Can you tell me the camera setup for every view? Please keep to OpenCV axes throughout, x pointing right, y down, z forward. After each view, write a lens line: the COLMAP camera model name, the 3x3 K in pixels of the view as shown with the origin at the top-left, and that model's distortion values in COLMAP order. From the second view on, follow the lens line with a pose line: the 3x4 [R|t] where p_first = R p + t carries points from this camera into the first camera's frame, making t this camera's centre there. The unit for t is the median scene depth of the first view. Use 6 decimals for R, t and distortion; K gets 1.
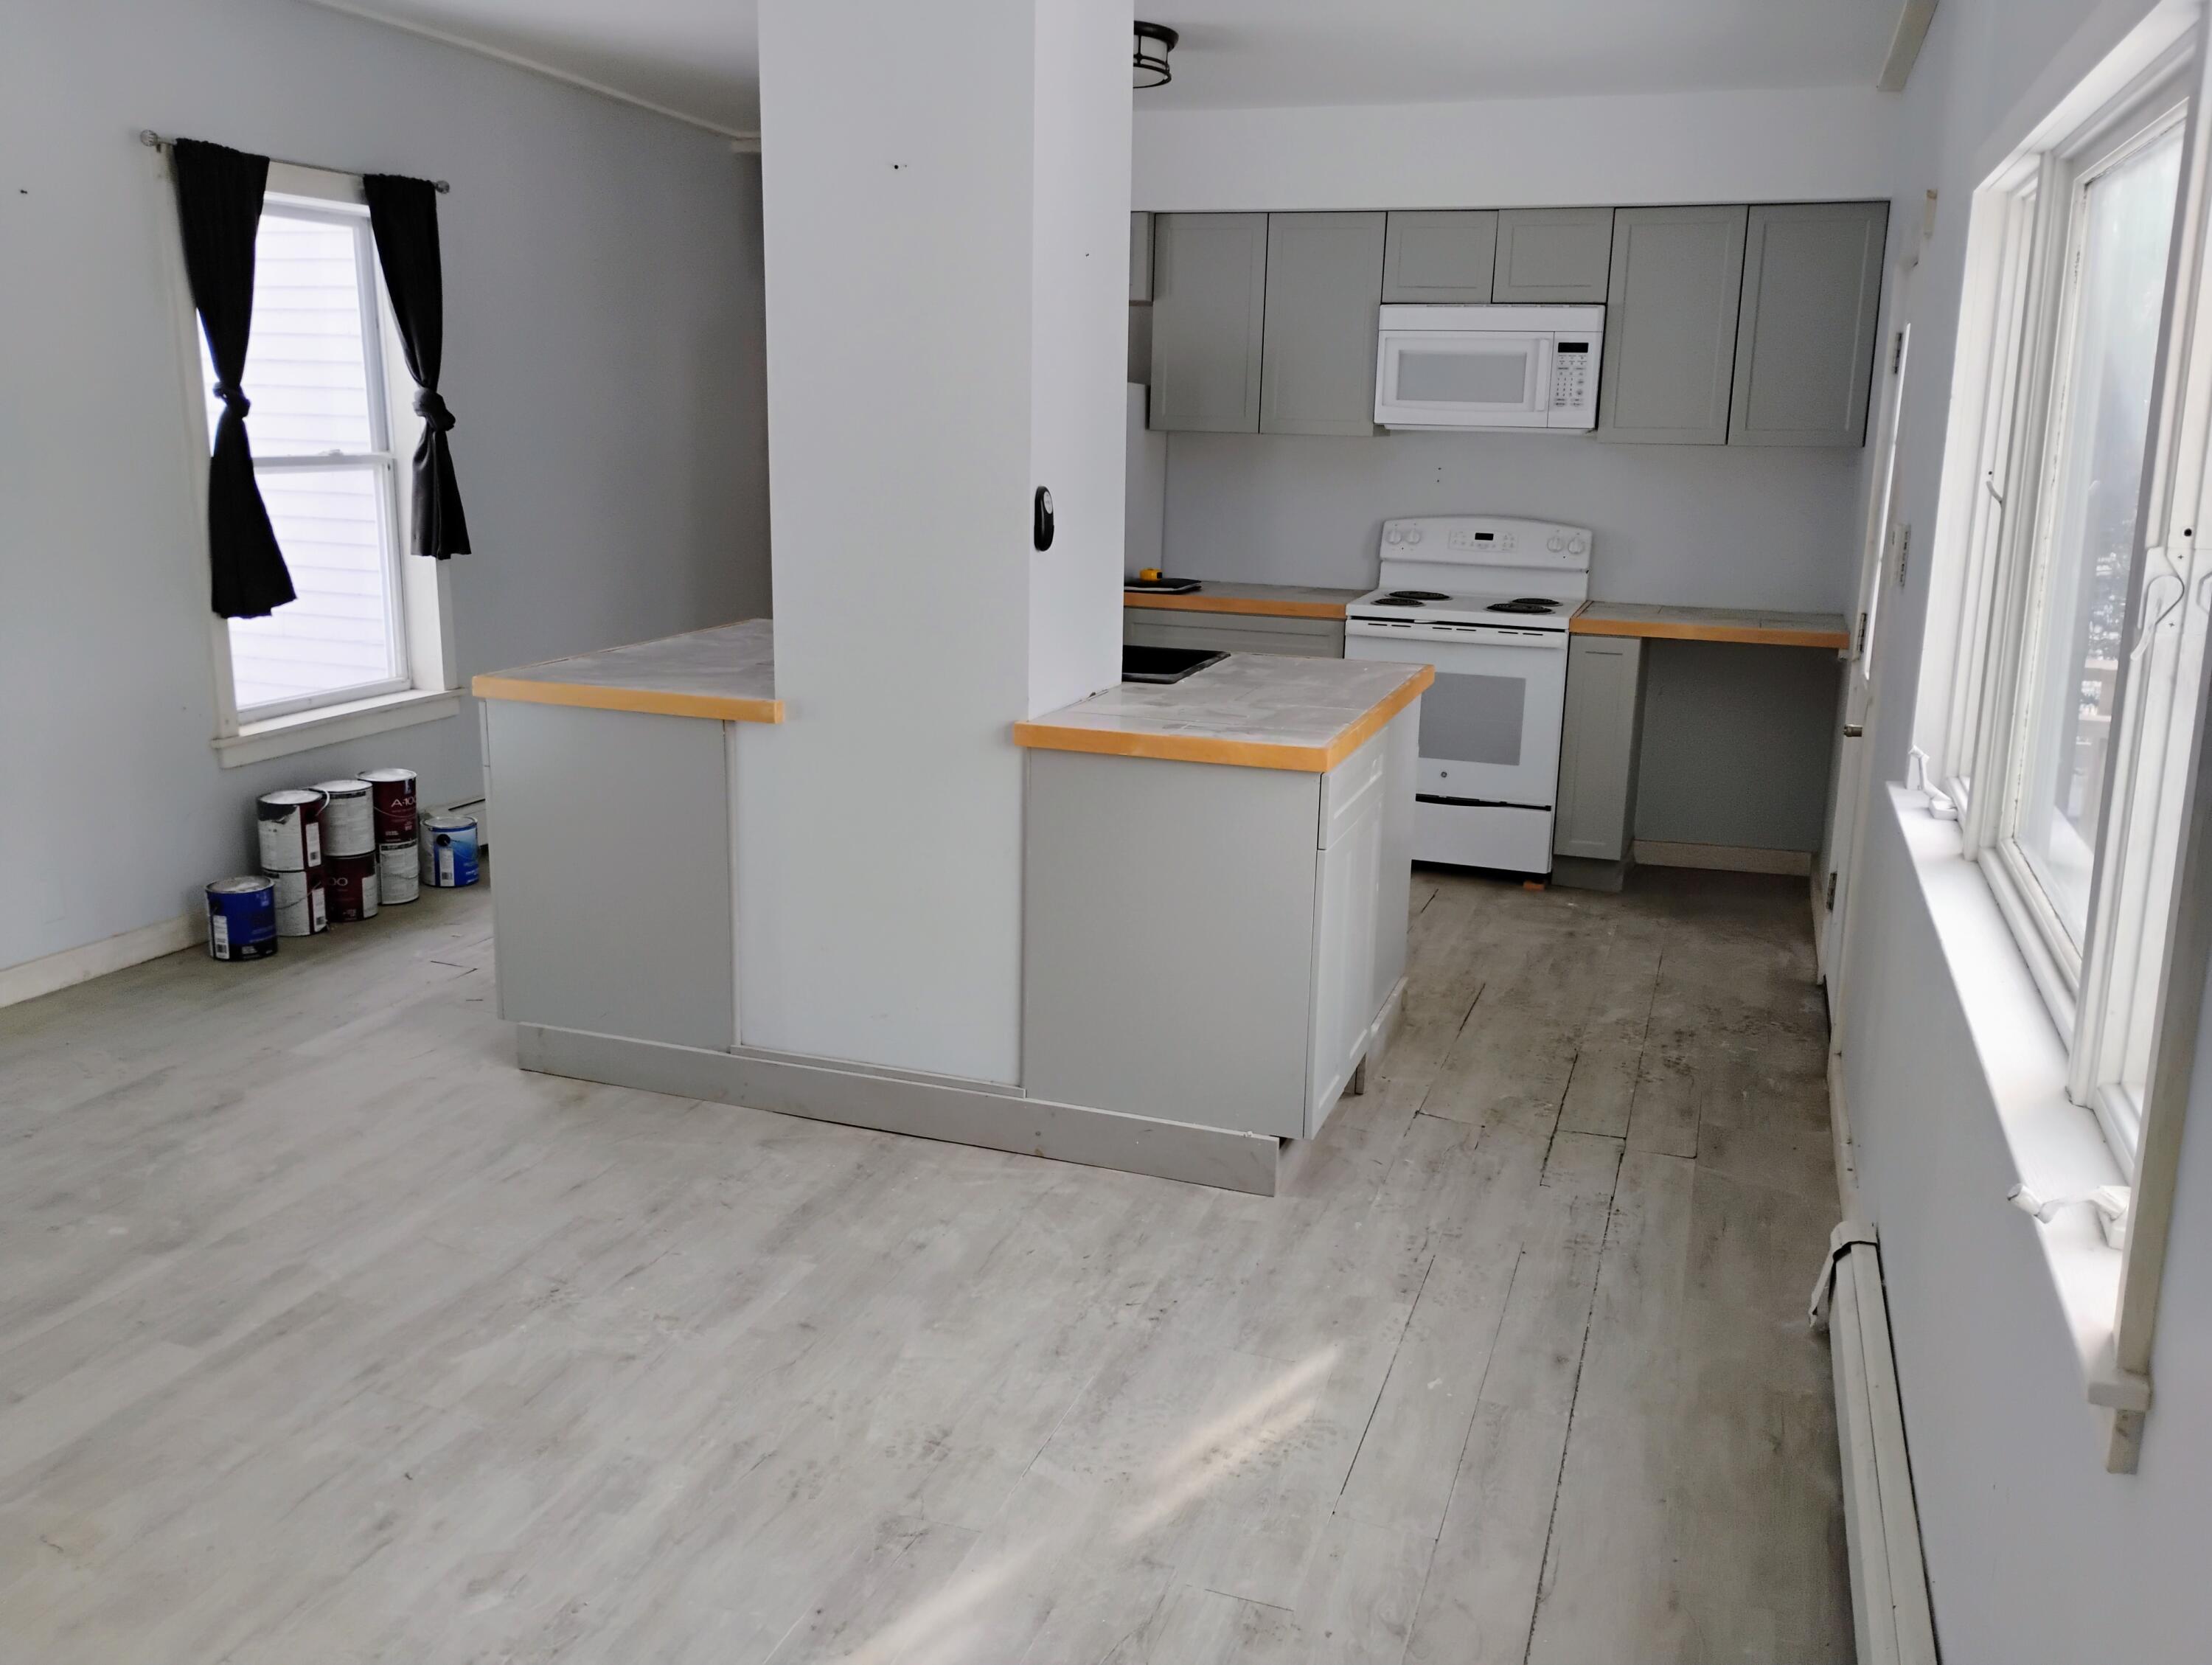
lens RADIAL K [[1828.8, 0, 1119.7], [0, 1828.8, 828.1], [0, 0, 1]] dist [0.064480, -0.080647]
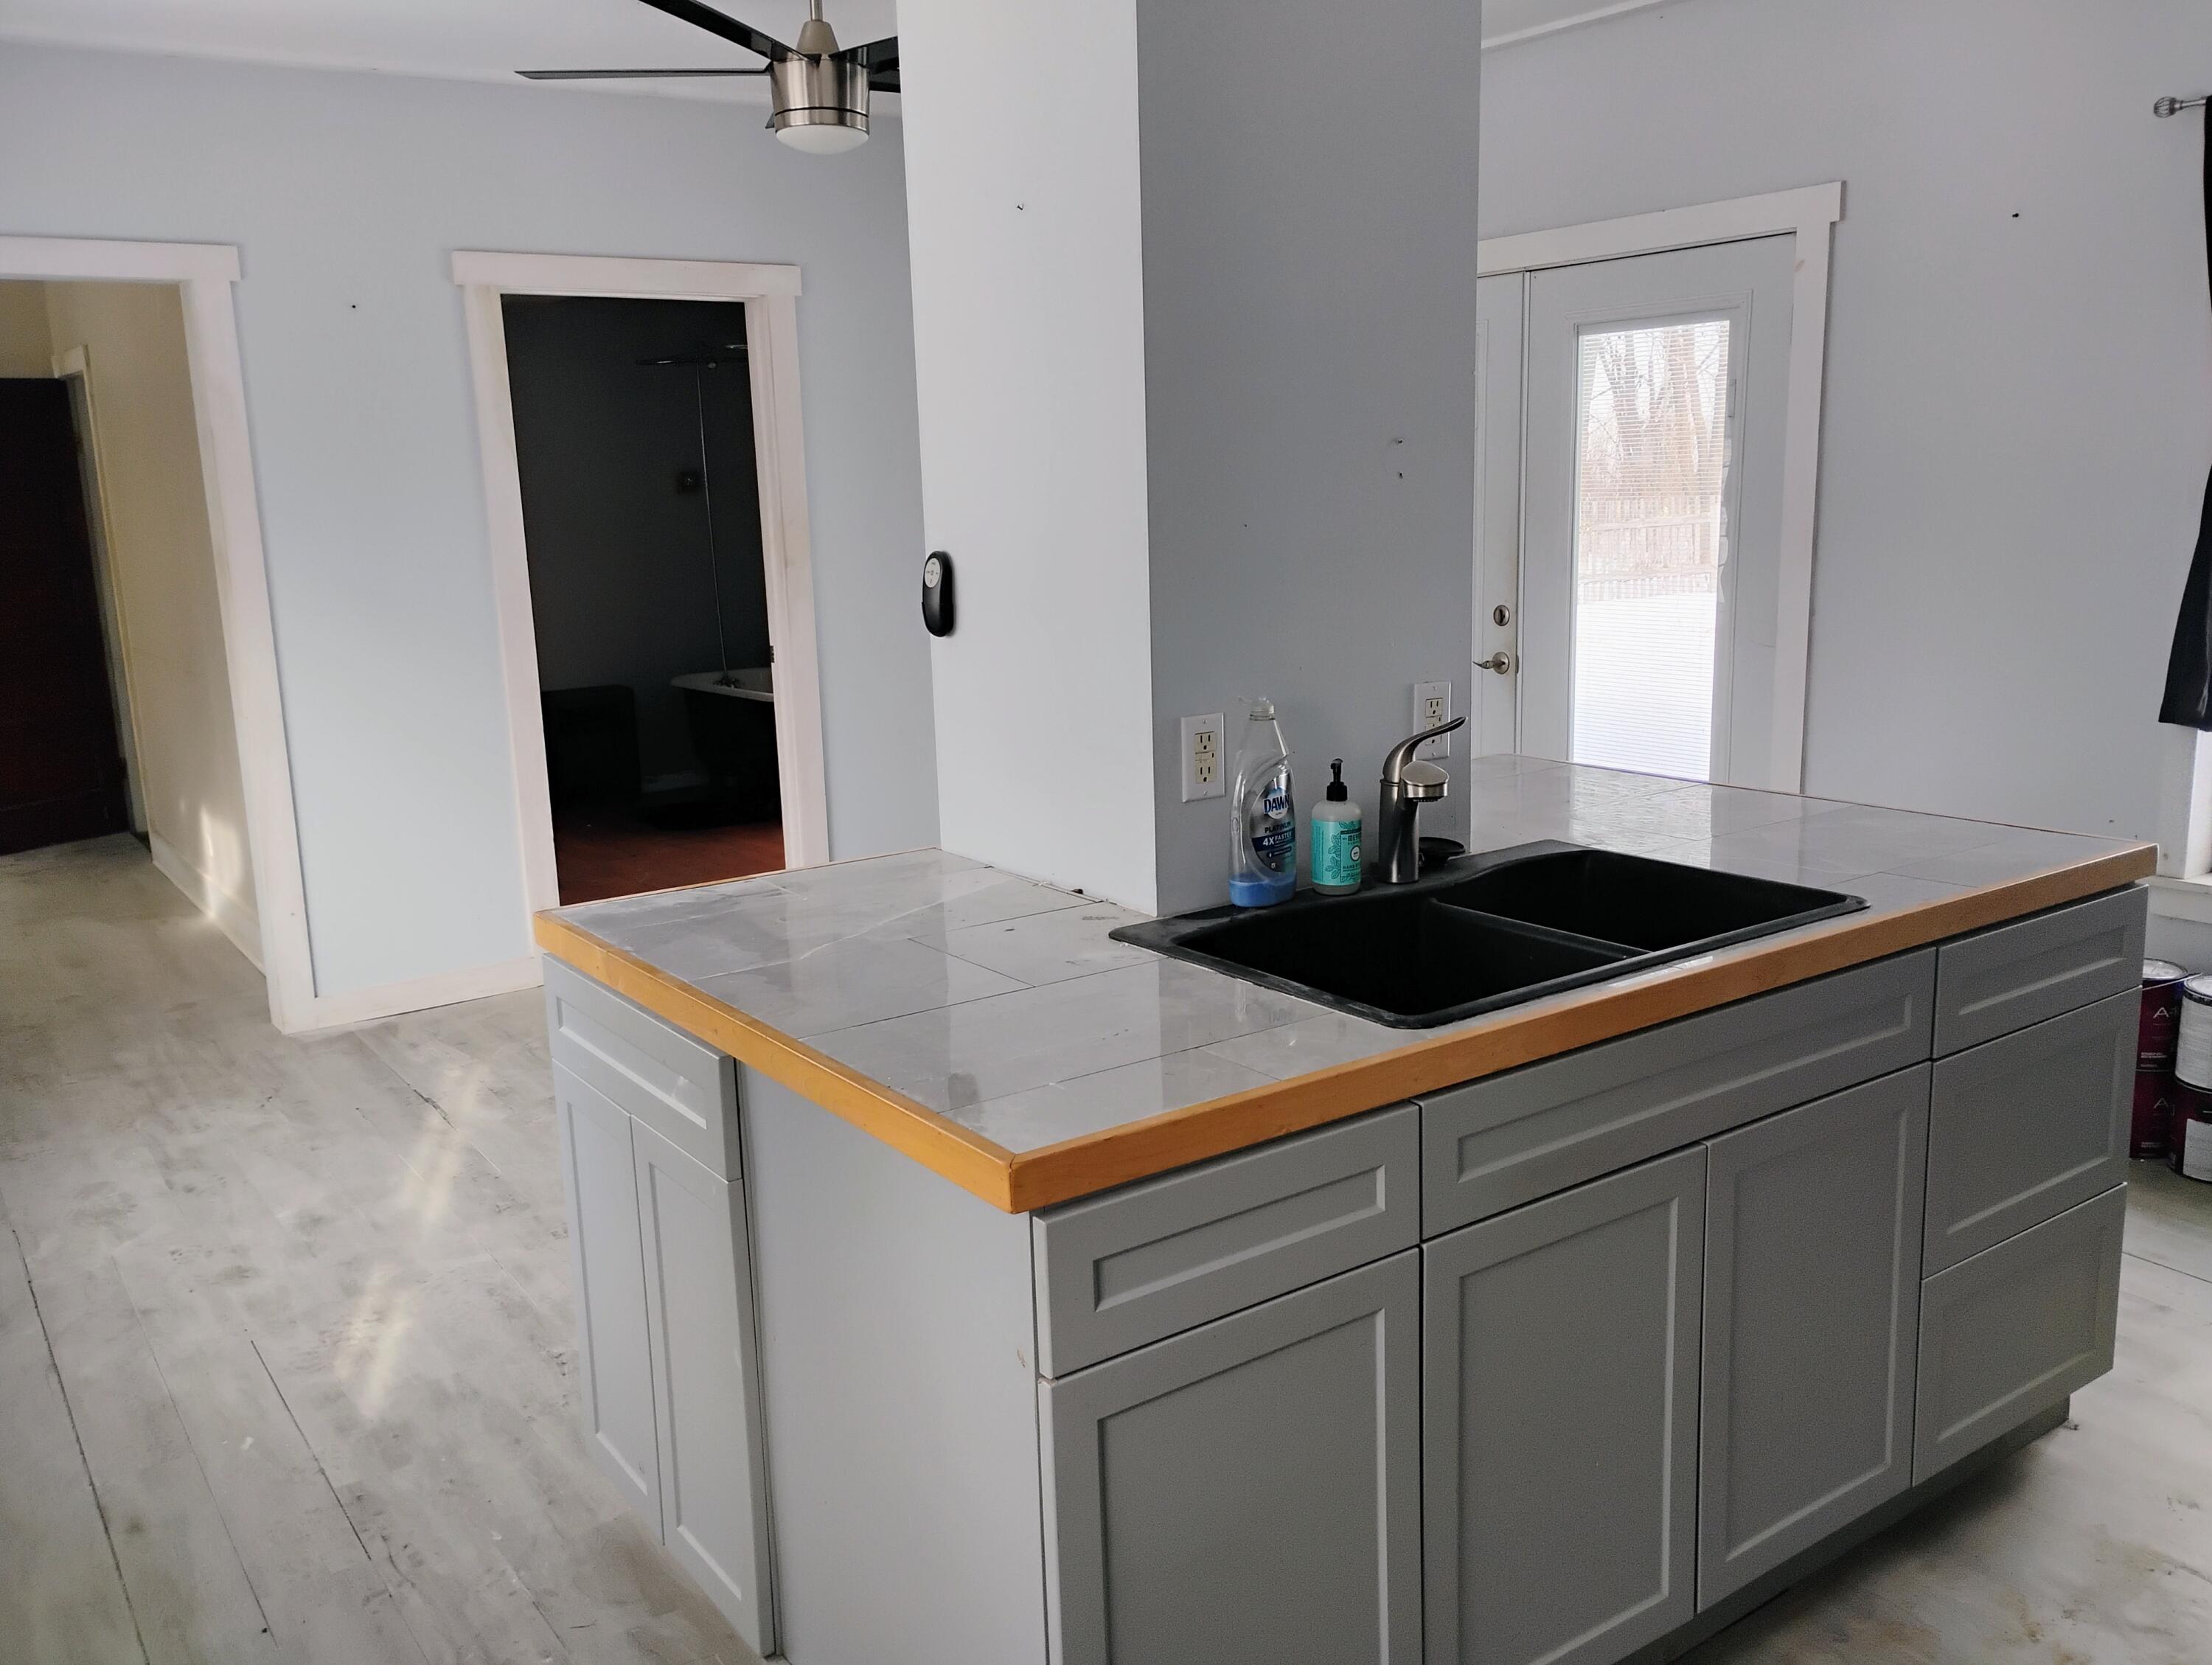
lens RADIAL K [[1828.8, 0, 1119.7], [0, 1828.8, 828.1], [0, 0, 1]] dist [0.064480, -0.080647]
pose [[-0.585179, 0.158879, -0.795187, 0.635041], [-0.162468, 0.937764, 0.306926, -0.387628], [0.794462, 0.308799, -0.522947, 1.791081]]
